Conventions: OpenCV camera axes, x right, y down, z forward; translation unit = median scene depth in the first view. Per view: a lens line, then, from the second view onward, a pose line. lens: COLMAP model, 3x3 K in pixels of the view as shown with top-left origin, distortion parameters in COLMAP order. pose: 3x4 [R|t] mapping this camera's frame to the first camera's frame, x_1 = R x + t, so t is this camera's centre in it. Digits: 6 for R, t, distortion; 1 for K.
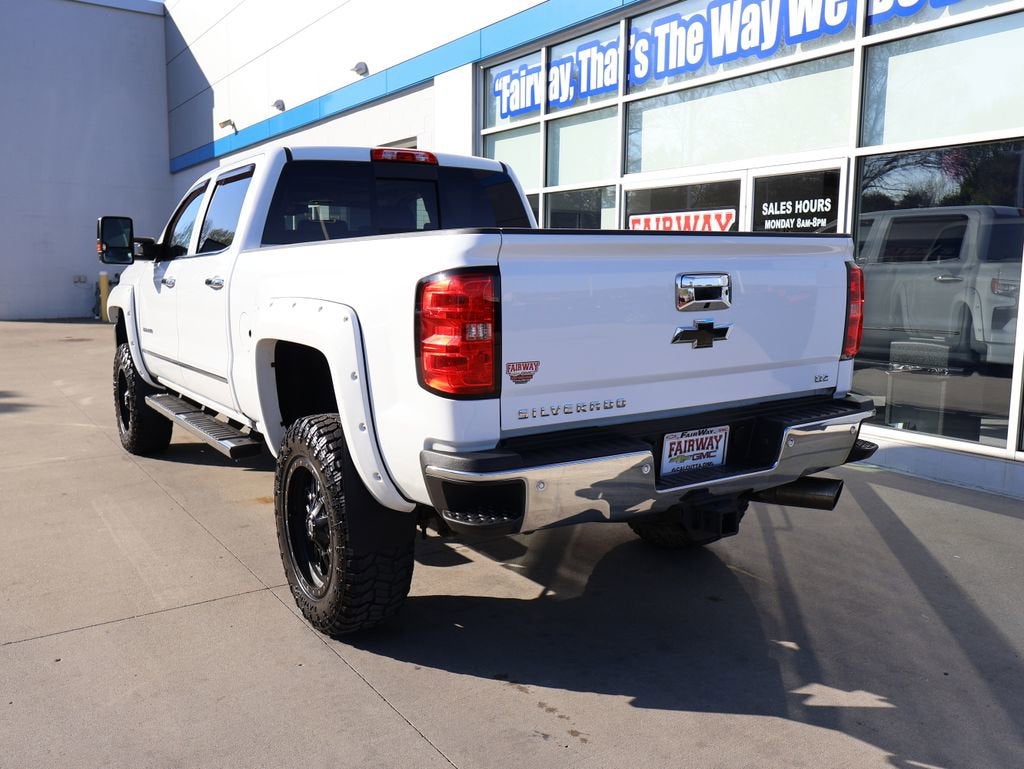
lens RADIAL K [[872.6, 0, 512.0], [0, 872.6, 384.5], [0, 0, 1]] dist [0.004198, -0.003312]
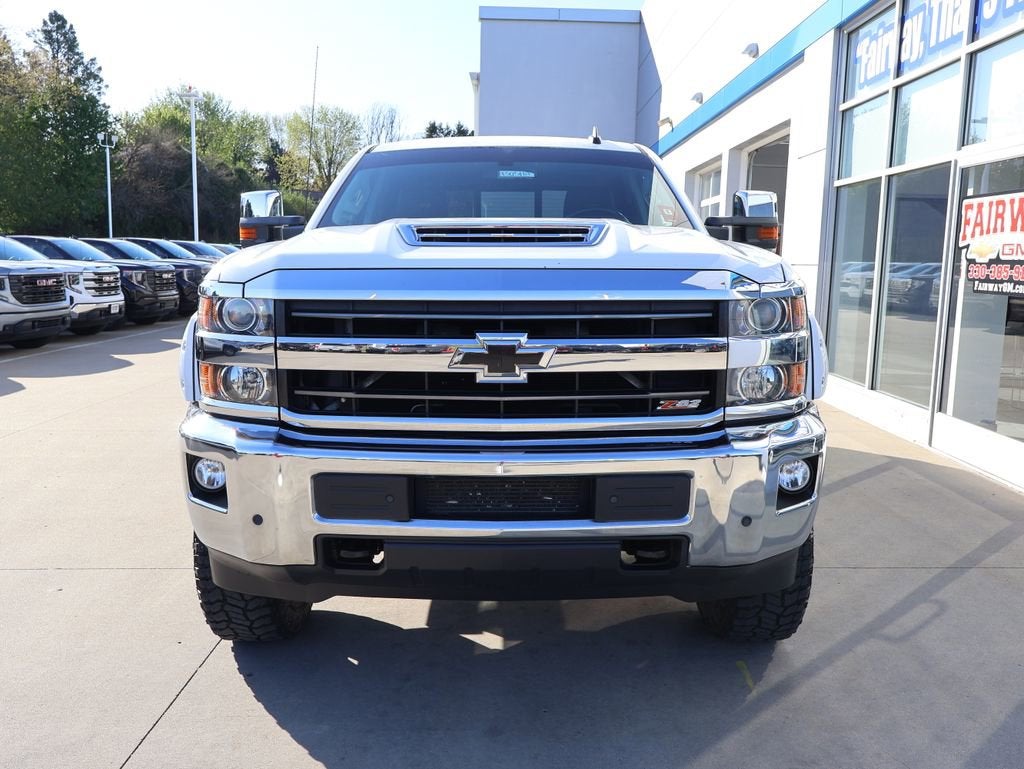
lens RADIAL K [[883.3, 0, 510.5], [0, 883.3, 388.7], [0, 0, 1]] dist [-0.007860, 0.002872]
pose [[0.830560, 0.086507, -0.550170, 0.270586], [-0.083693, 0.996032, 0.030267, -0.018423], [0.550605, 0.020907, 0.834504, 0.143459]]
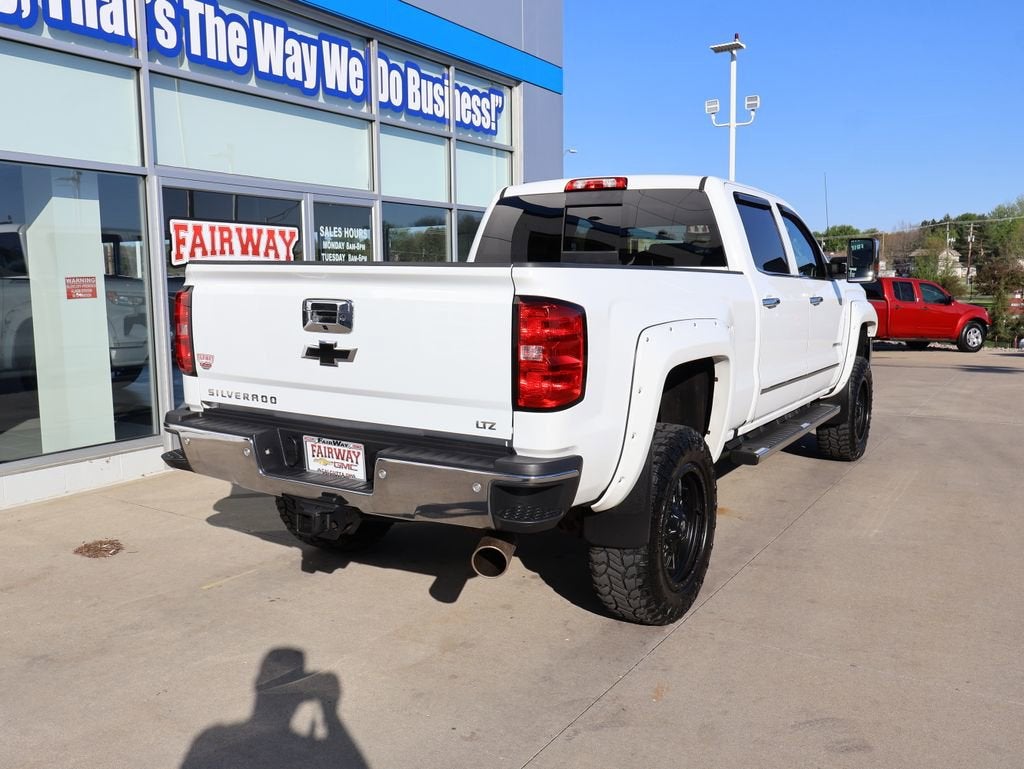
lens RADIAL K [[883.4, 0, 512.0], [0, 883.4, 384.5], [0, 0, 1]] dist [0.002905, -0.000859]
pose [[-0.416238, -0.117406, 0.901644, -0.807406], [0.118422, 0.976182, 0.181781, -0.172046], [-0.901511, 0.182439, -0.392421, 1.169763]]
